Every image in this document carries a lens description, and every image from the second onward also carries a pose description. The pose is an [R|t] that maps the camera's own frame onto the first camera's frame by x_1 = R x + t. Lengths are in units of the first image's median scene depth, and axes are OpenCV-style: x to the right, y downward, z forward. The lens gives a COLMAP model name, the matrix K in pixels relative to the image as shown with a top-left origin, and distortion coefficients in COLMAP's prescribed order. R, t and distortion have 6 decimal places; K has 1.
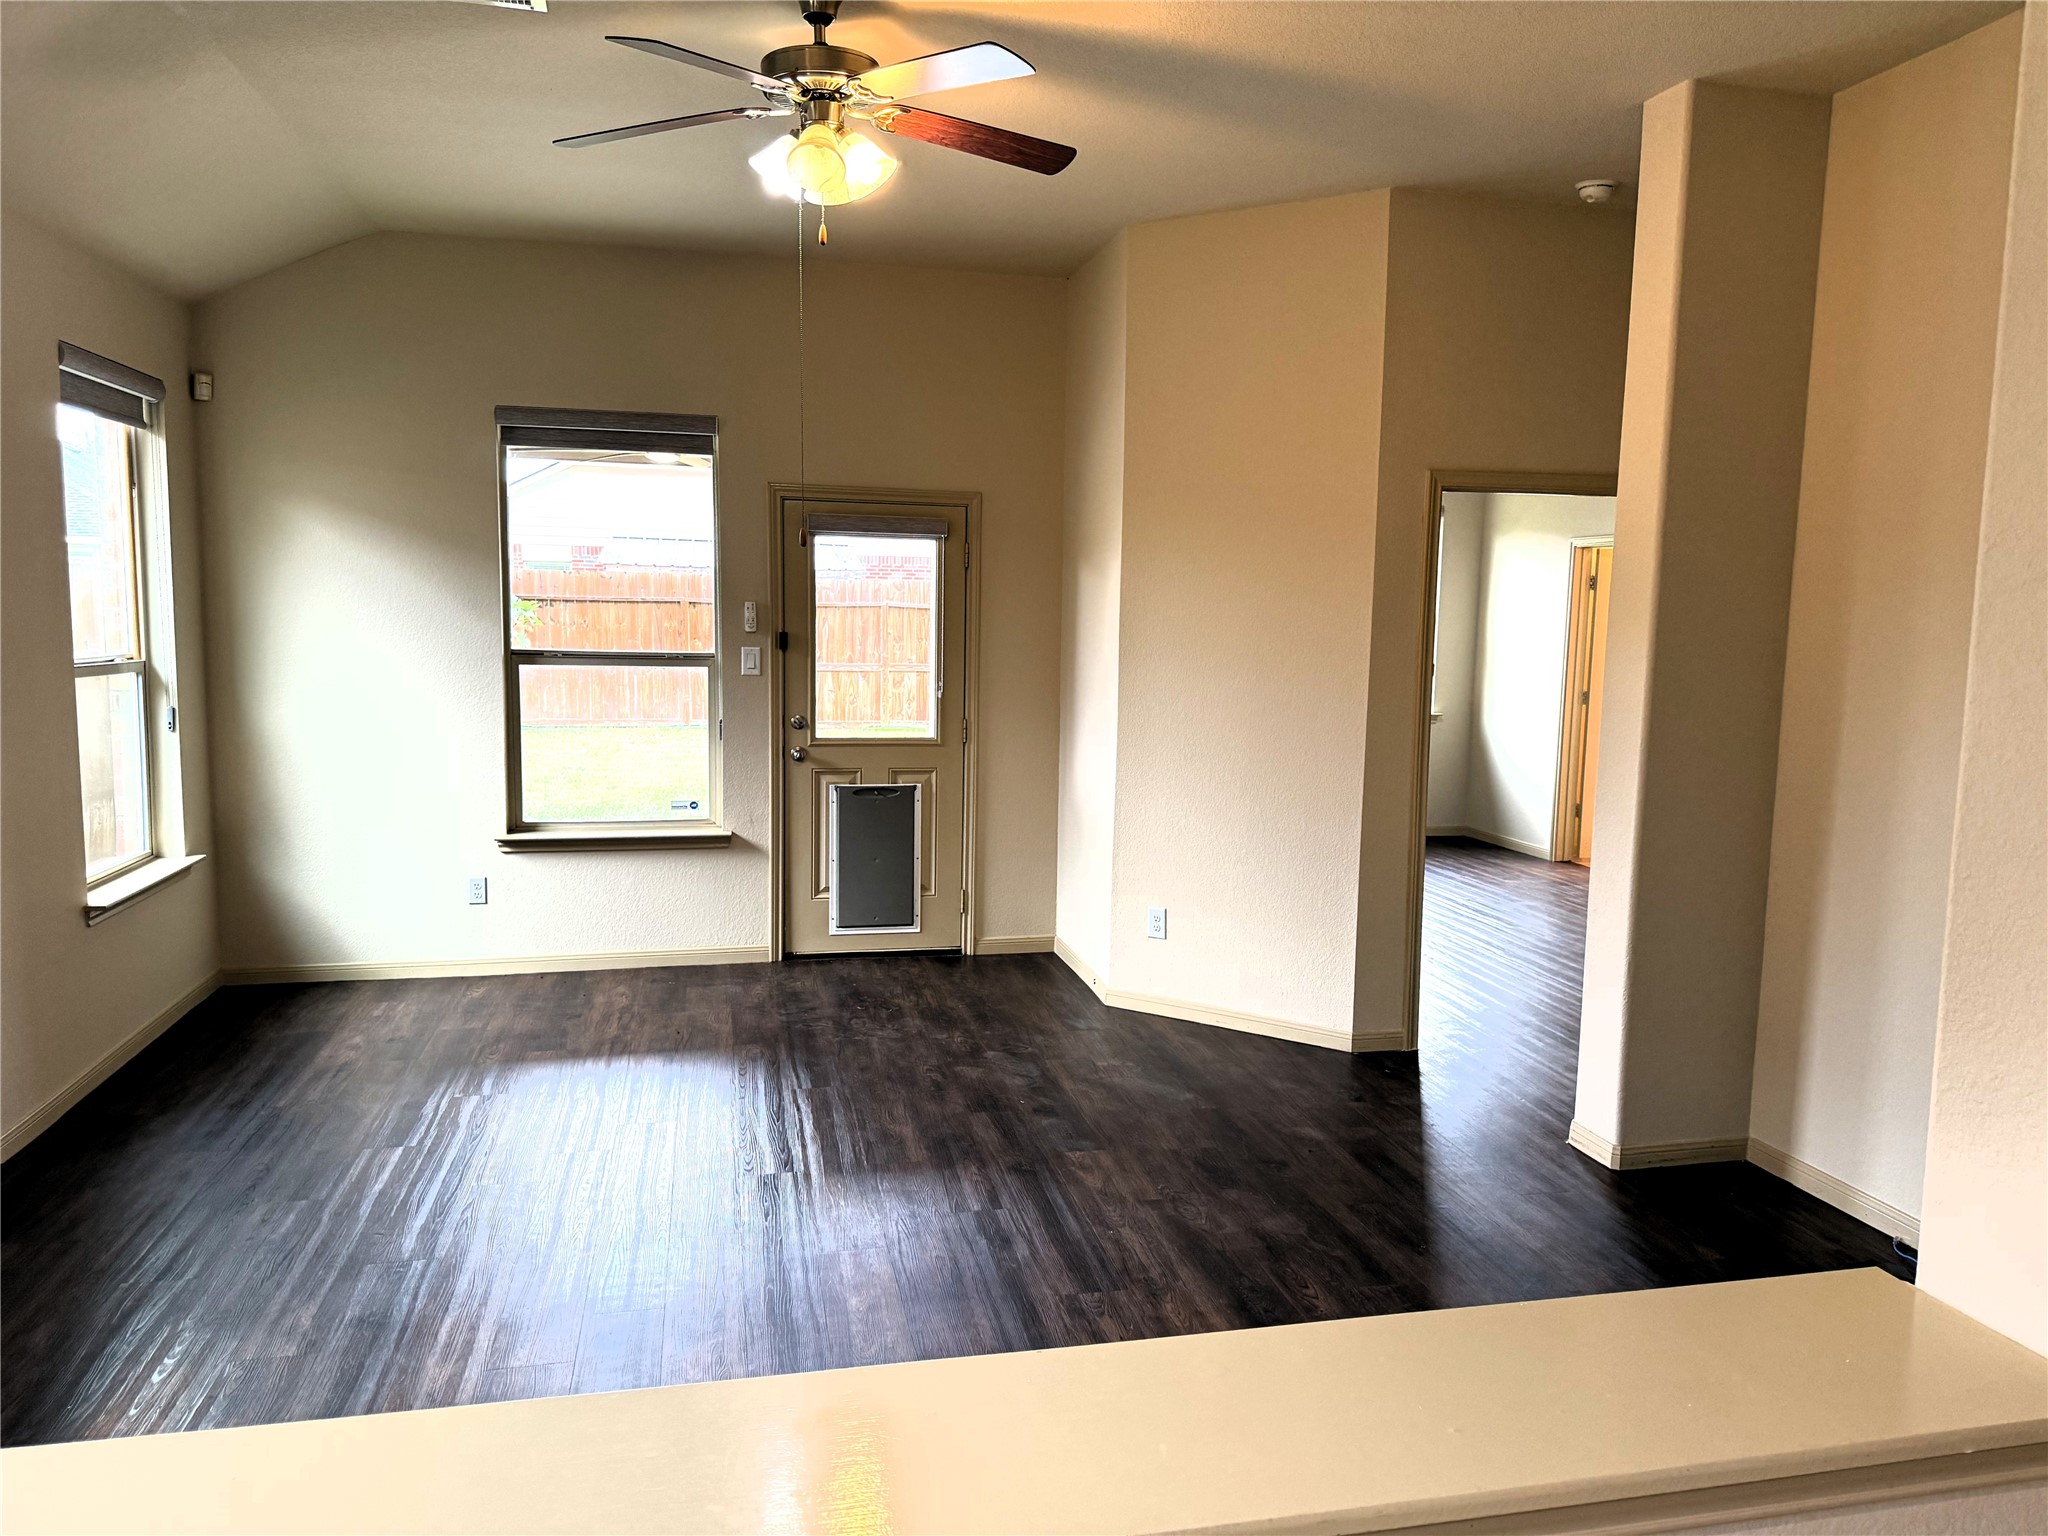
lens RADIAL K [[1439.7, 0, 1033.5], [0, 1439.7, 776.3], [0, 0, 1]] dist [0.044225, -0.034942]
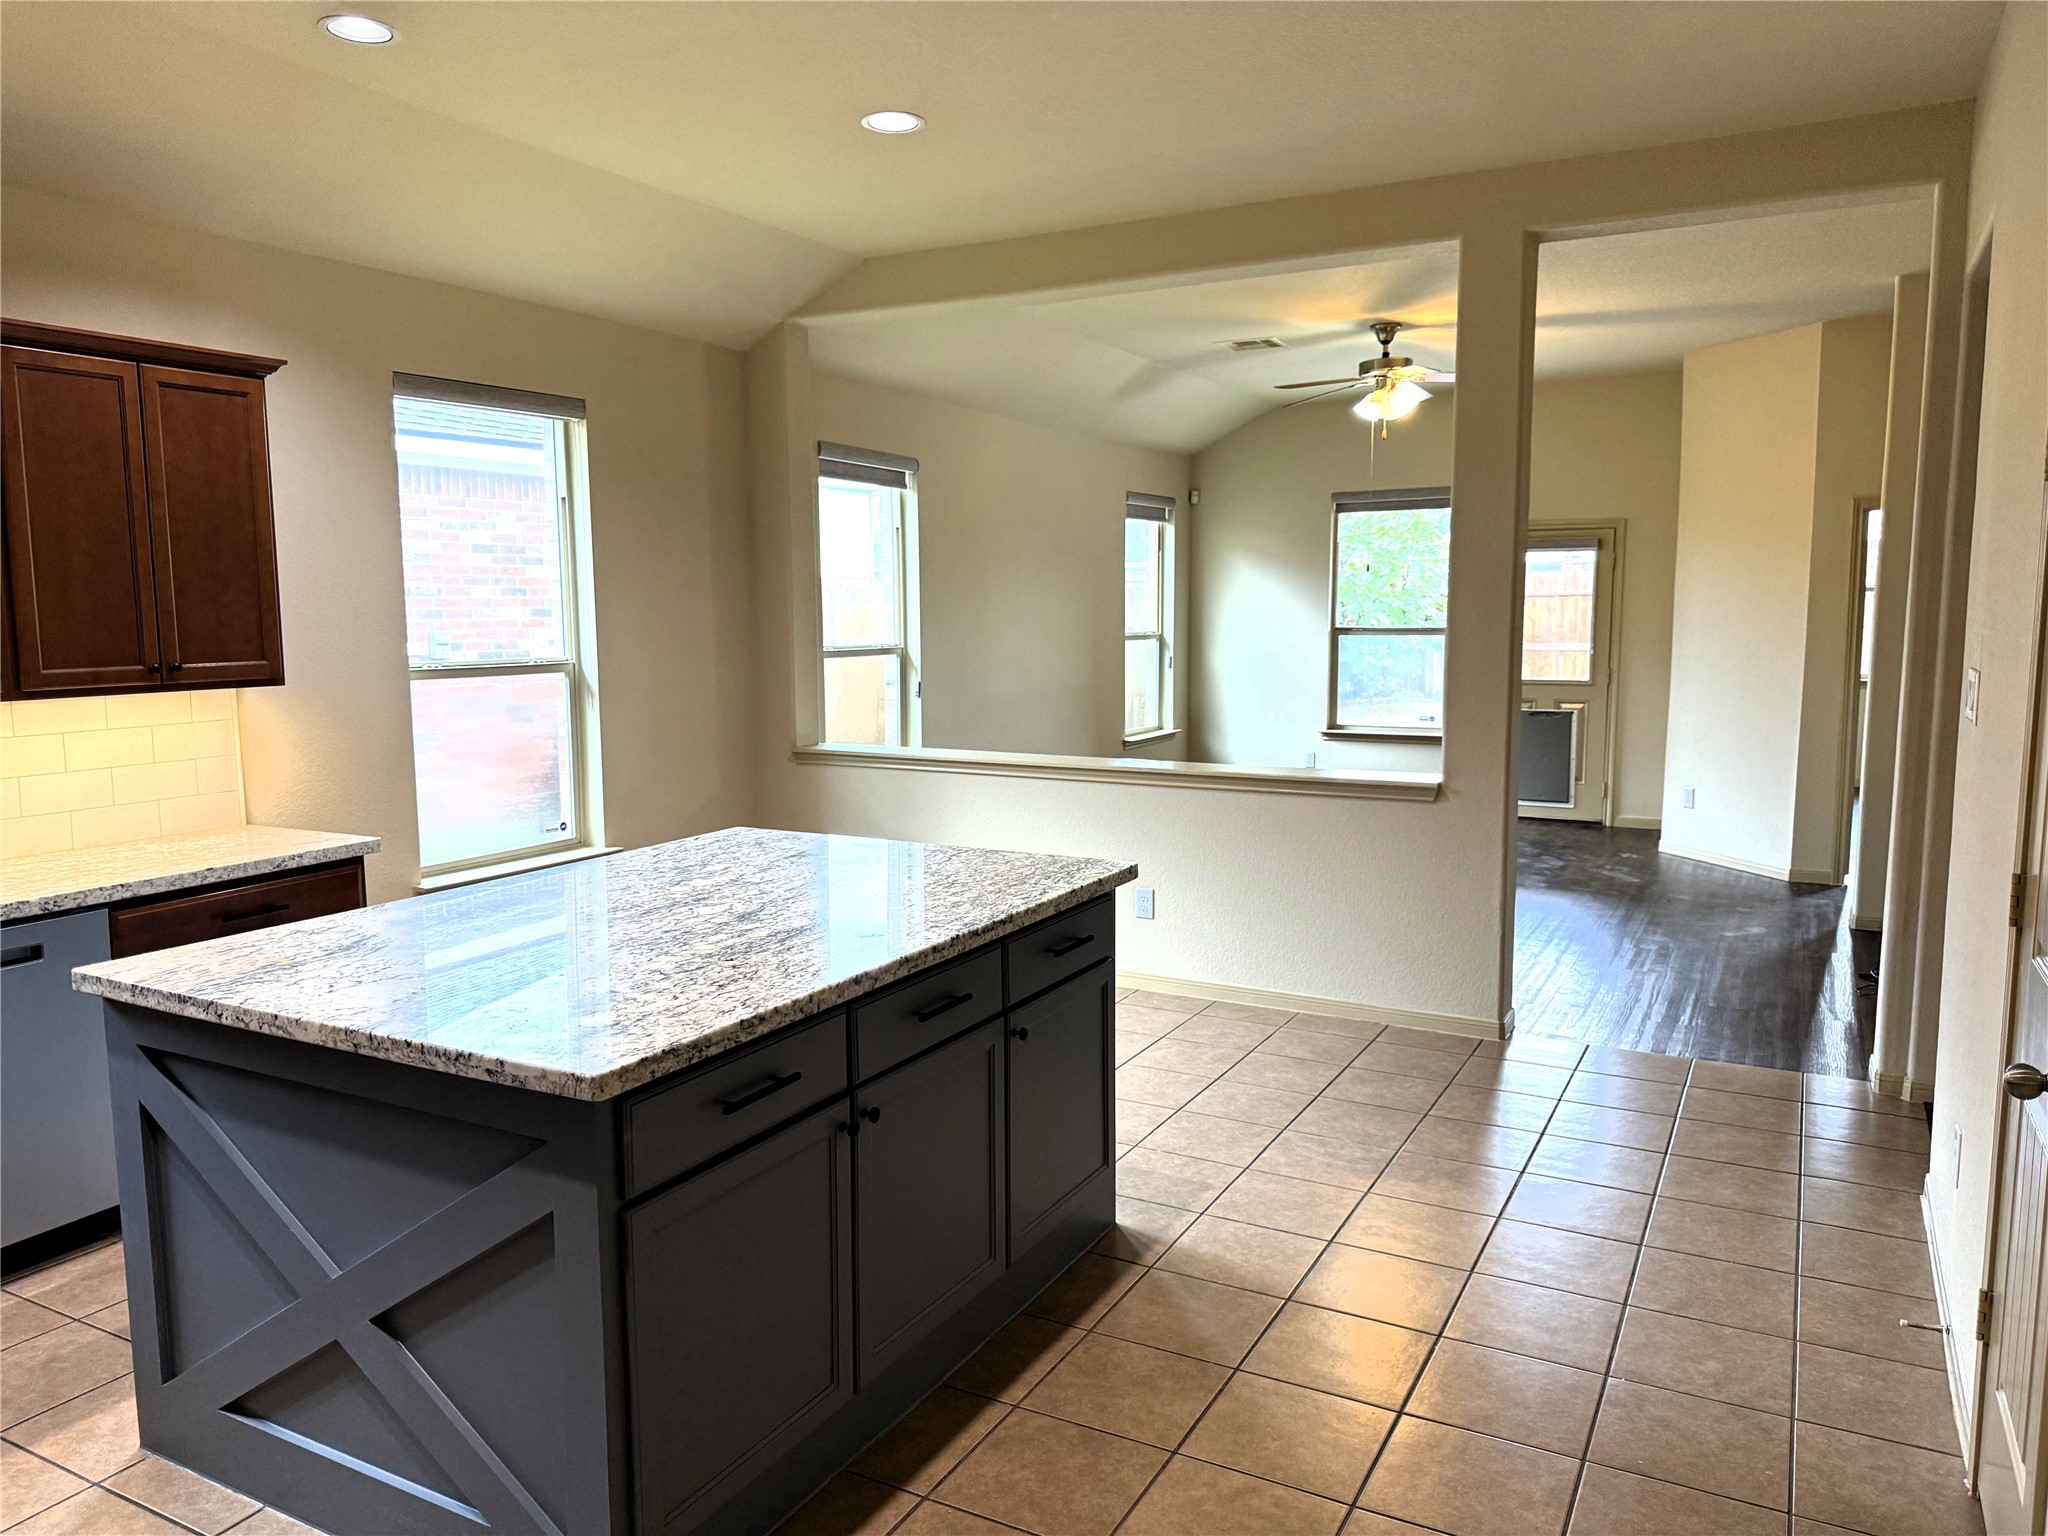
lens RADIAL K [[1439.7, 0, 1020.5], [0, 1439.7, 769.1], [0, 0, 1]] dist [0.044225, -0.034942]
pose [[0.753926, 0.053810, -0.654752, 0.519470], [-0.051999, 0.998401, 0.022176, 0.068130], [0.654898, 0.017327, 0.755519, -0.592673]]
